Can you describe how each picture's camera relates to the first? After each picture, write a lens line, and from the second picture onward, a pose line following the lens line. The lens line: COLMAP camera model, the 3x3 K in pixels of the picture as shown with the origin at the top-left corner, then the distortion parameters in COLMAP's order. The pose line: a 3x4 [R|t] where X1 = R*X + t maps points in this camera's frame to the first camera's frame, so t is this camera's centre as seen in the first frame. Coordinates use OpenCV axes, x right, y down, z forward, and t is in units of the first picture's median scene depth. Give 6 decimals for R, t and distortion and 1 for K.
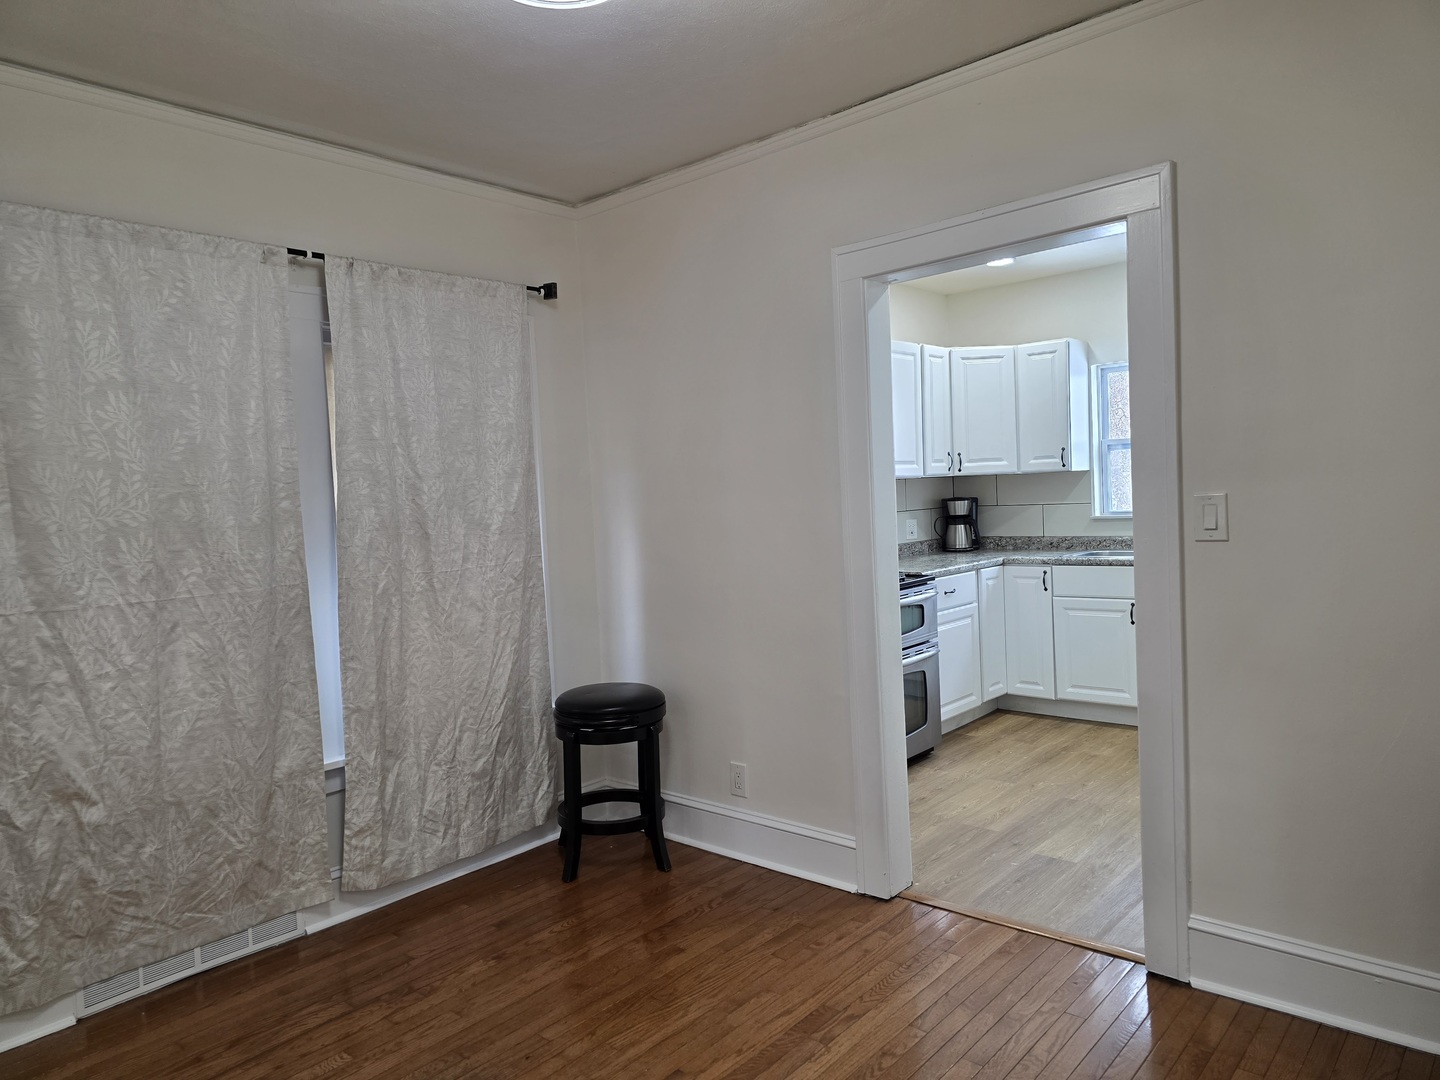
lens RADIAL K [[972.4, 0, 715.0], [0, 972.4, 534.1], [0, 0, 1]] dist [0.056878, -0.039359]
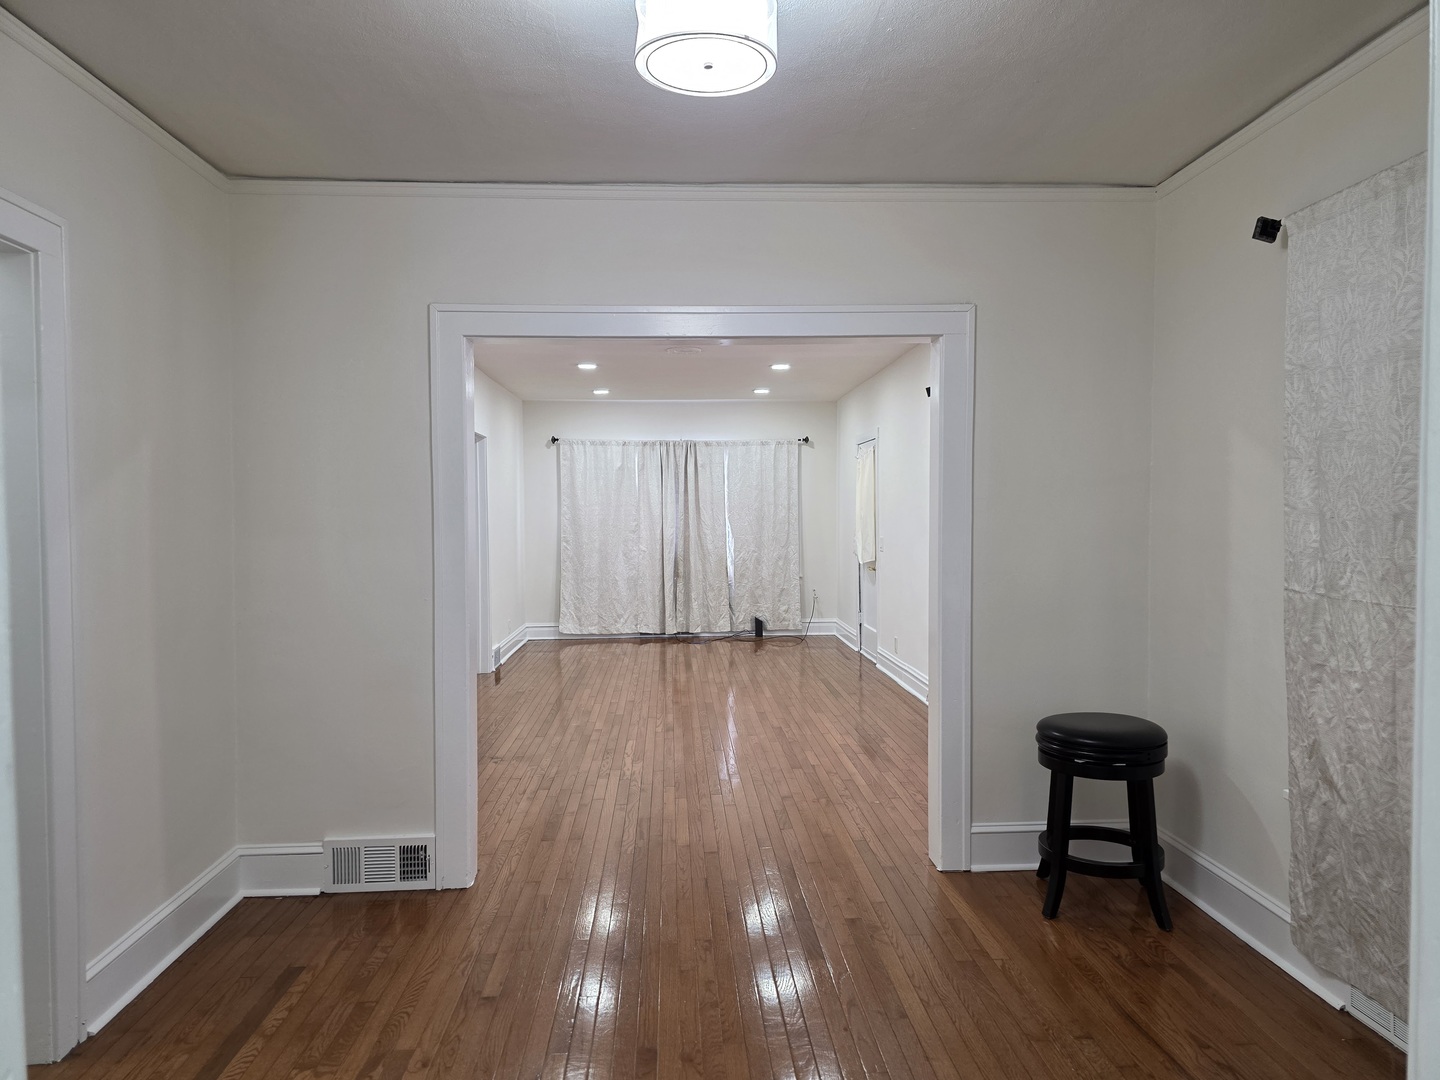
lens RADIAL K [[972.4, 0, 738.5], [0, 972.4, 548.0], [0, 0, 1]] dist [0.056878, -0.039359]
pose [[-0.694976, 0.078944, -0.714686, 0.414563], [0.008338, 0.994773, 0.101774, -0.070396], [0.718985, 0.064771, -0.692001, 1.118612]]
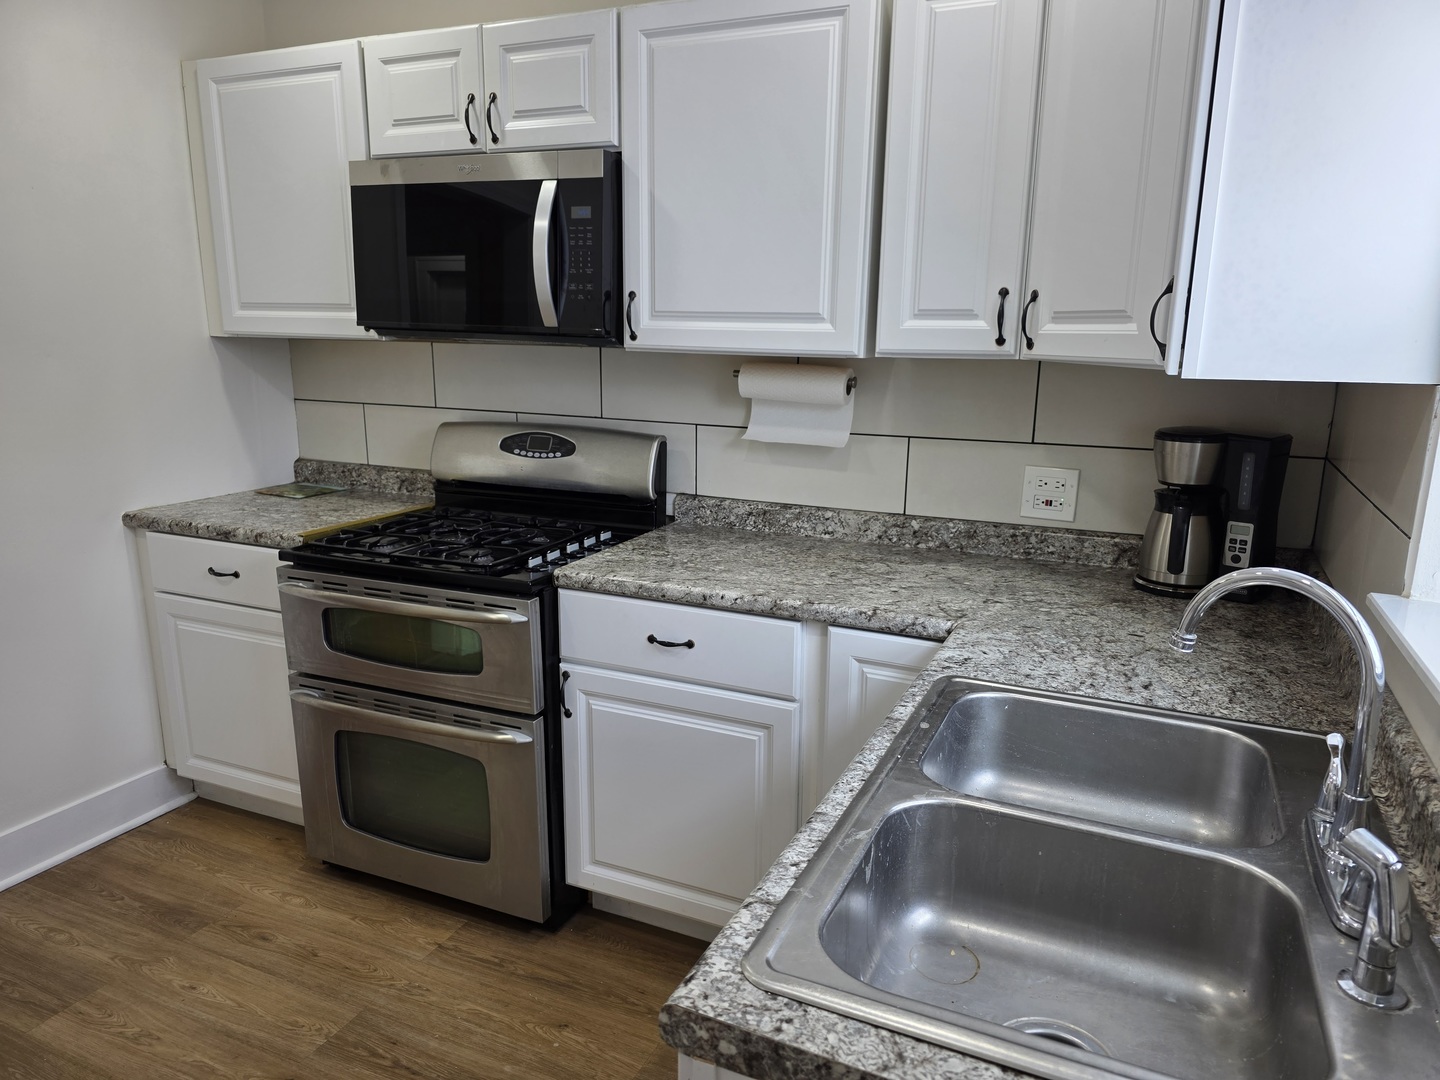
lens RADIAL K [[972.4, 0, 717.2], [0, 972.4, 545.1], [0, 0, 1]] dist [0.056878, -0.039359]
pose [[0.279172, 0.252396, -0.926477, 1.073564], [-0.064210, 0.967585, 0.244247, -0.143901], [0.958092, -0.008698, 0.286329, 1.558245]]
